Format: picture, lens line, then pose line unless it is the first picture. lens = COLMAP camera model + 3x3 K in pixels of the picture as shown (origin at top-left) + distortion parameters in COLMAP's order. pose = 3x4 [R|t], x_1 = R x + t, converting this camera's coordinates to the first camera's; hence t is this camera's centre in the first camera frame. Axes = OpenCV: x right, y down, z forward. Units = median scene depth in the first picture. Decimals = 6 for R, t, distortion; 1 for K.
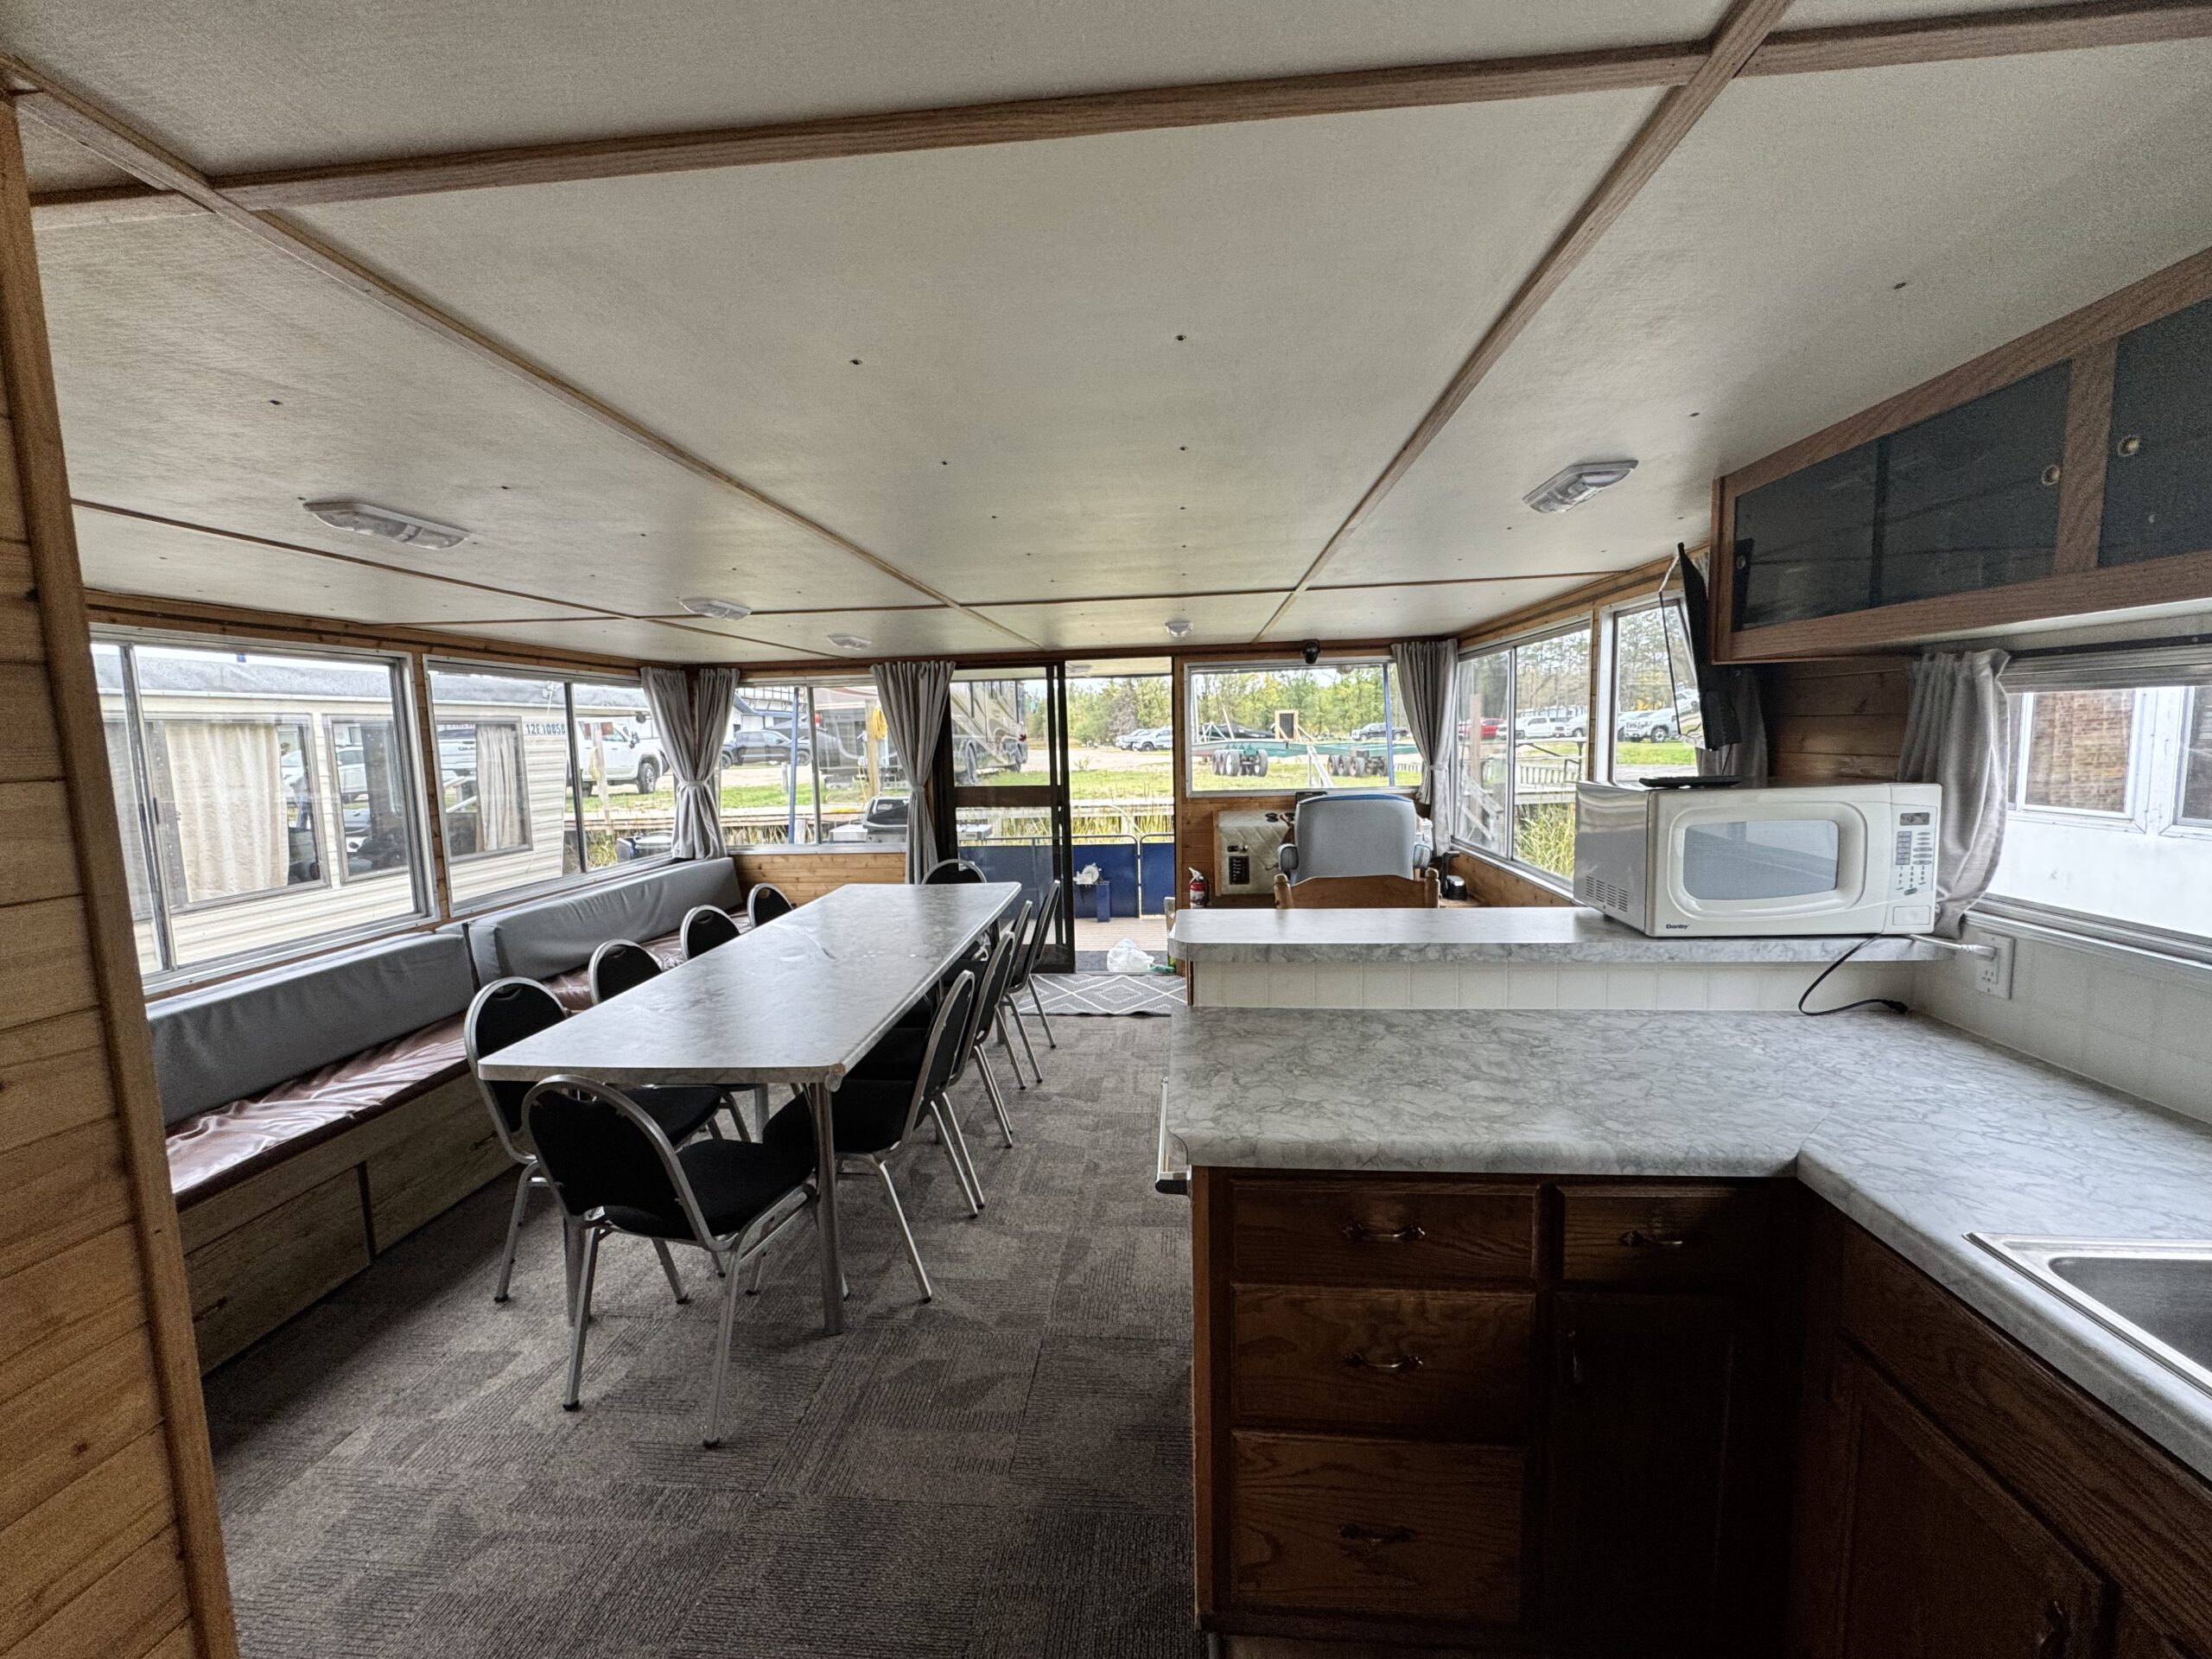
lens RADIAL K [[886.0, 0, 1100.6], [0, 886.0, 827.7], [0, 0, 1]] dist [-0.001866, 0.000015]
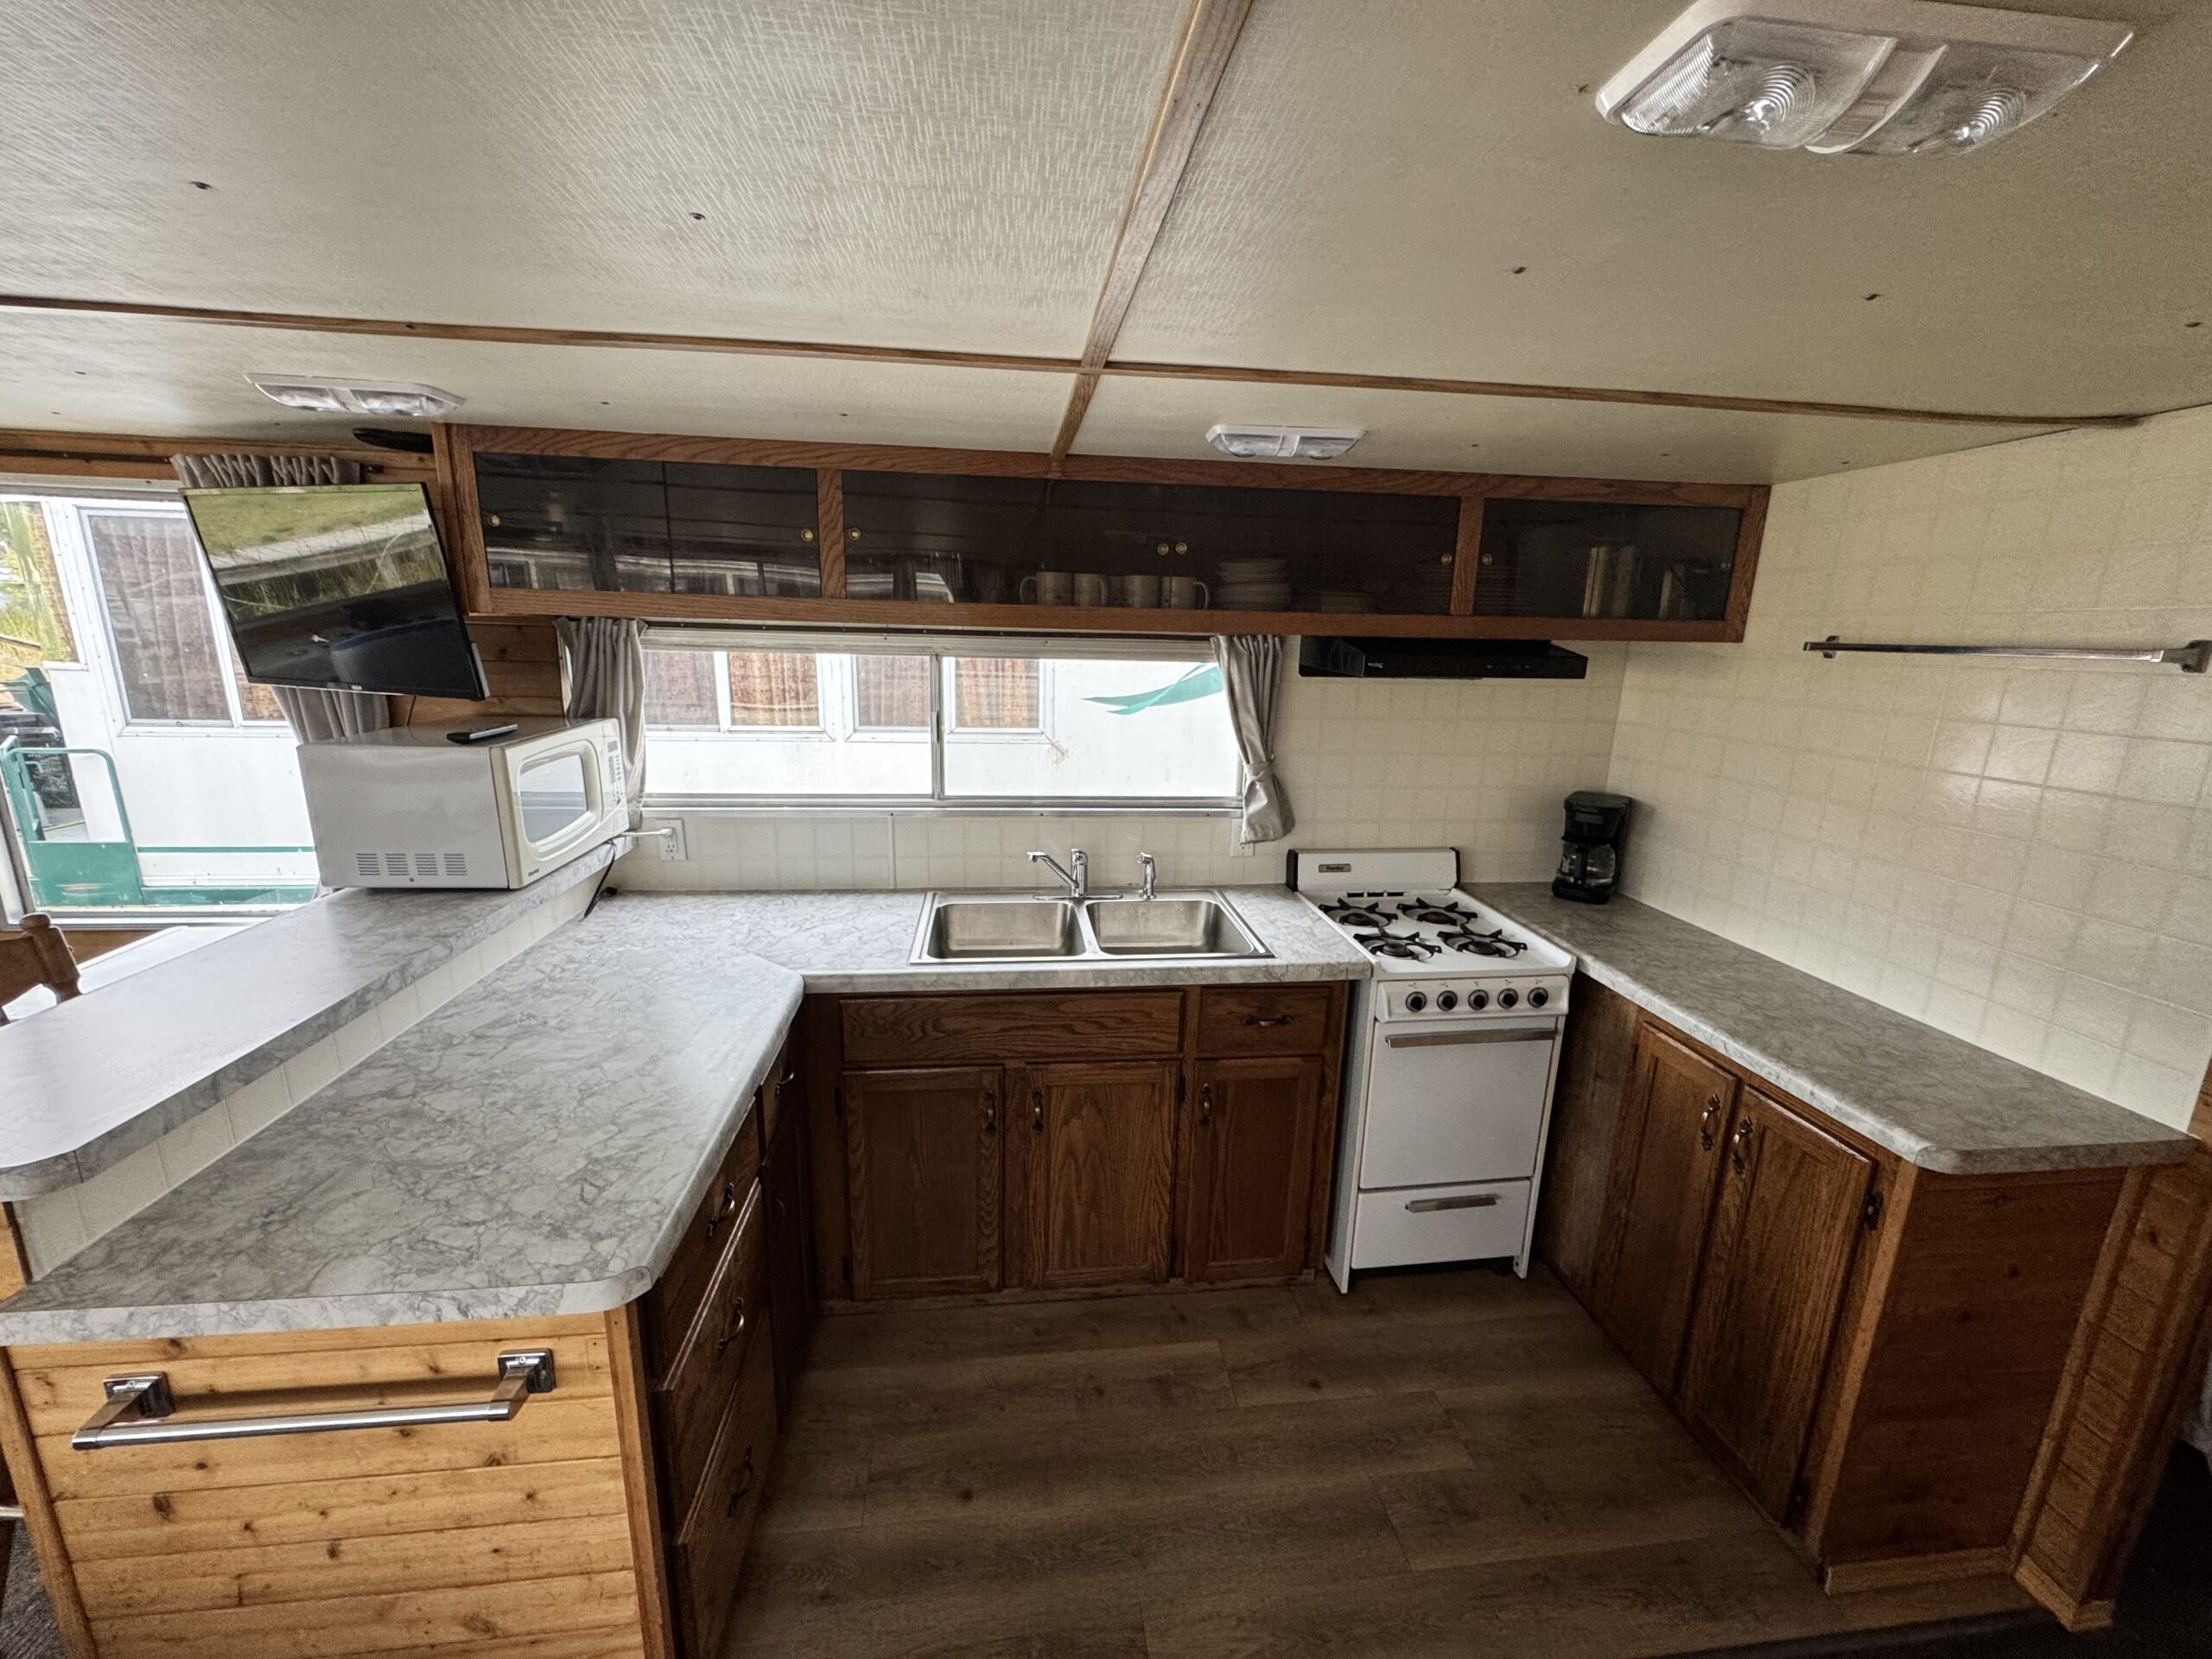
lens RADIAL K [[886.0, 0, 1100.3], [0, 886.0, 830.6], [0, 0, 1]] dist [-0.001866, 0.000015]
pose [[-0.208512, -0.198398, 0.957685, -0.507872], [0.084409, 0.971904, 0.219721, -0.115839], [-0.974371, 0.126652, -0.185907, 0.555271]]
